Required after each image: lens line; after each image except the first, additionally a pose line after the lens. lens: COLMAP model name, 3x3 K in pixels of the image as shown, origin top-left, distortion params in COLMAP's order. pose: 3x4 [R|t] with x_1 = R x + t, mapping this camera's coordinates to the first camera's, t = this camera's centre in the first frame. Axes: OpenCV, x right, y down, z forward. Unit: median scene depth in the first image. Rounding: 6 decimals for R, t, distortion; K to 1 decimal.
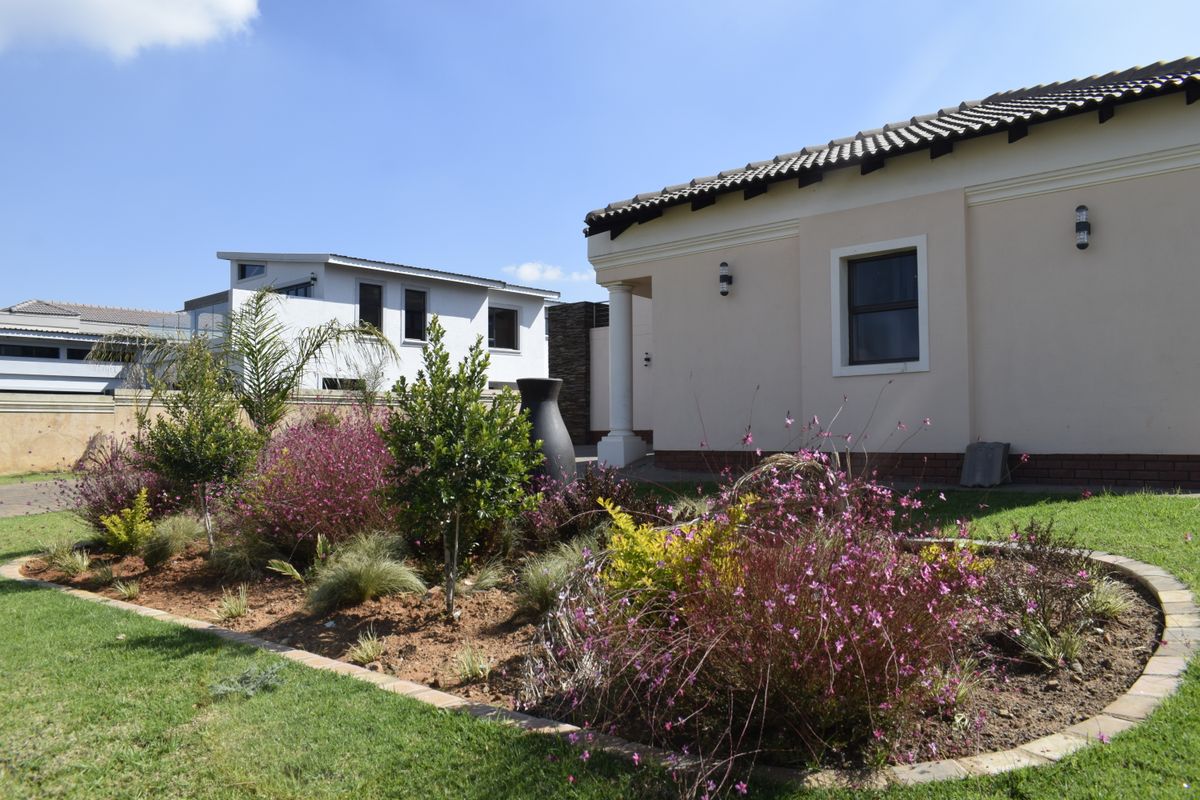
lens RADIAL K [[931.2, 0, 600.0], [0, 931.2, 400.0], [0, 0, 1]] dist [-0.013728, -0.001761]
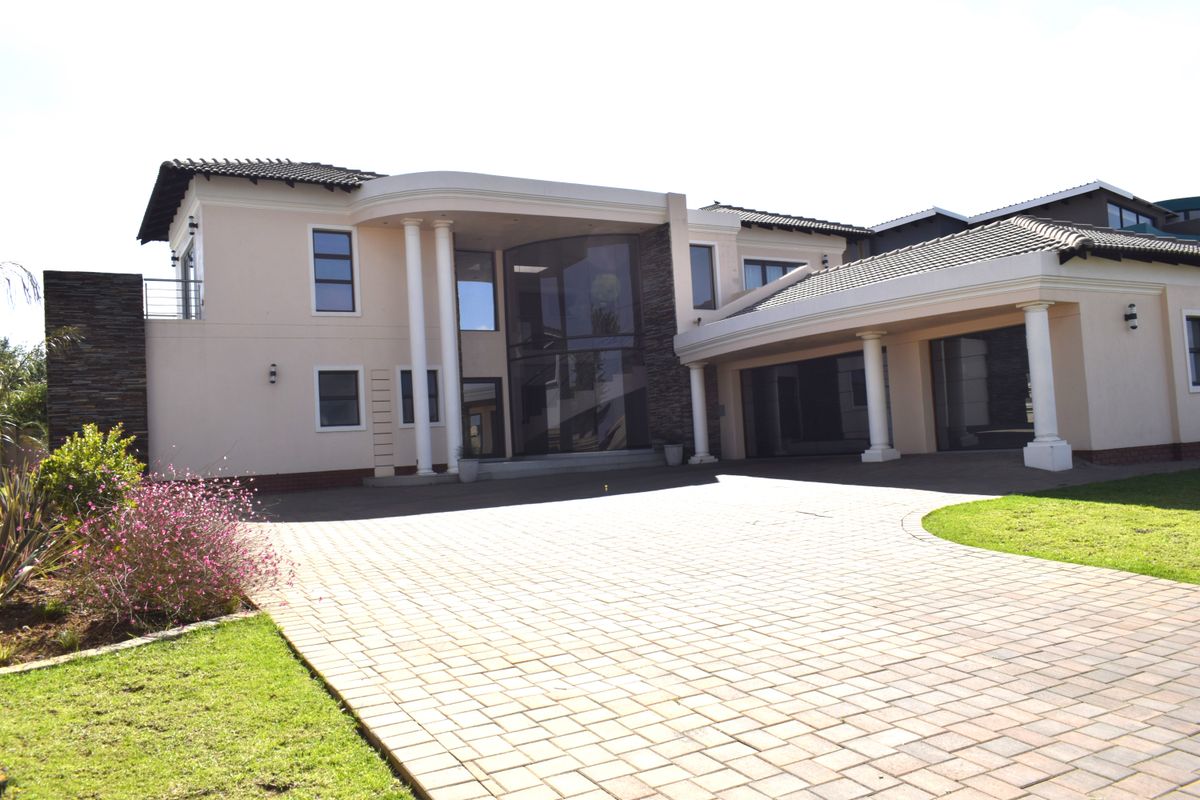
lens RADIAL K [[931.2, 0, 600.0], [0, 931.2, 400.0], [0, 0, 1]] dist [-0.013728, -0.001761]
pose [[0.272515, 0.037426, 0.961423, -1.075714], [0.020835, 0.998779, -0.044786, 0.025572], [-0.961926, 0.032236, 0.271402, 1.094549]]
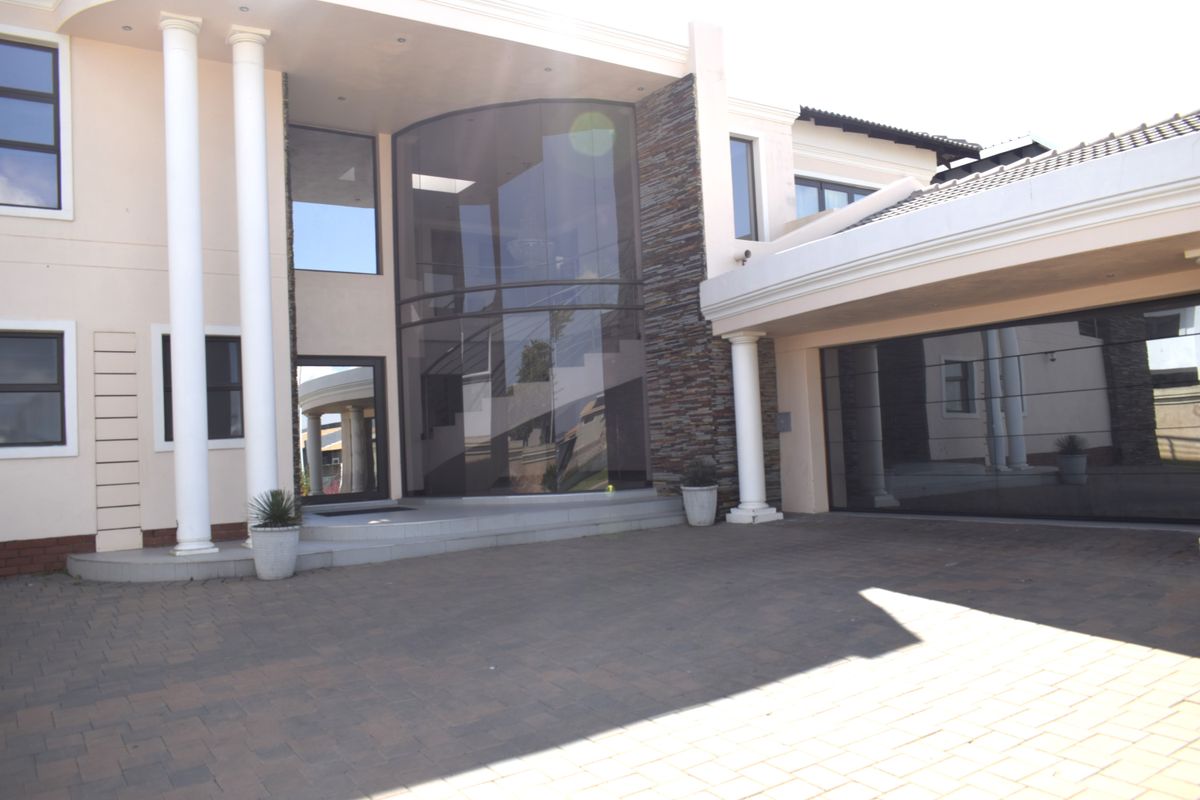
lens RADIAL K [[931.2, 0, 600.0], [0, 931.2, 400.0], [0, 0, 1]] dist [-0.013728, -0.001761]
pose [[0.210723, 0.039411, 0.976751, -0.391867], [0.009467, 0.999058, -0.042354, -0.007879], [-0.977500, 0.018172, 0.210152, 1.306477]]
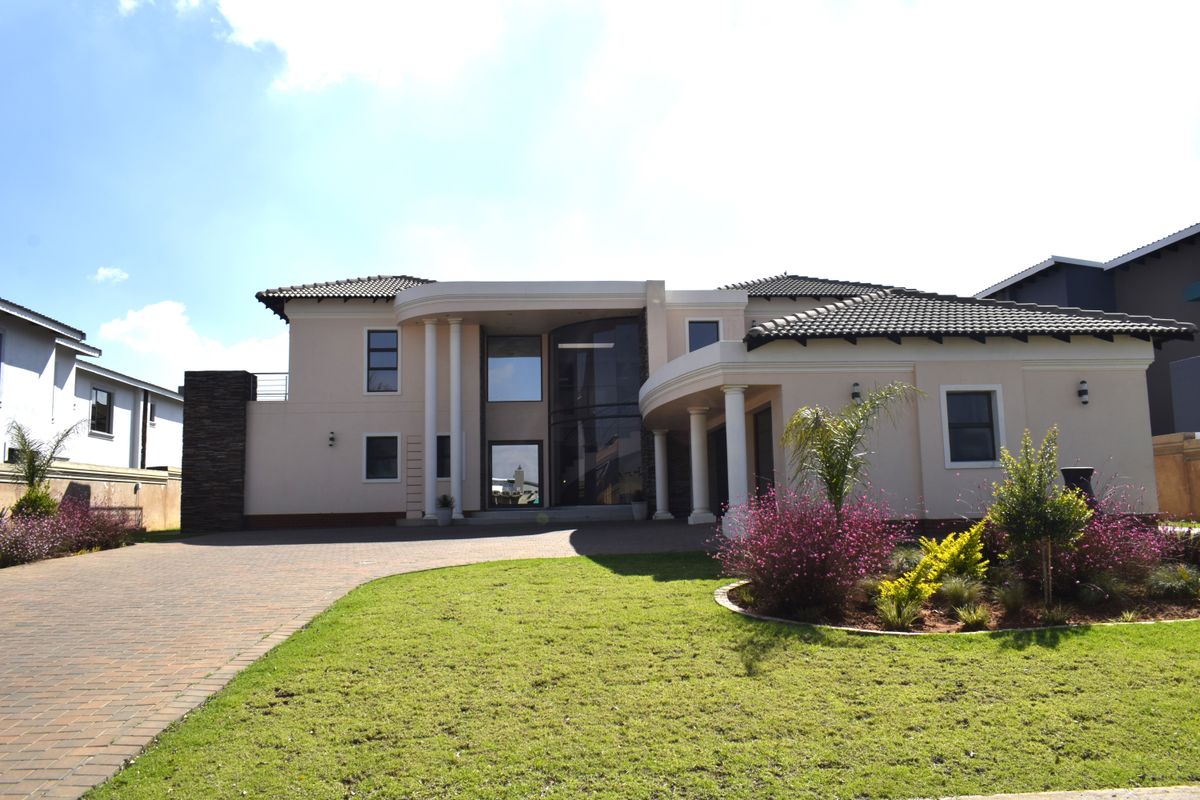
lens RADIAL K [[931.2, 0, 600.0], [0, 931.2, 400.0], [0, 0, 1]] dist [-0.013728, -0.001761]
pose [[0.666180, 0.077984, 0.741702, -0.923436], [-0.010105, 0.995371, -0.095580, 0.010370], [-0.745722, 0.056178, 0.663884, 0.296675]]
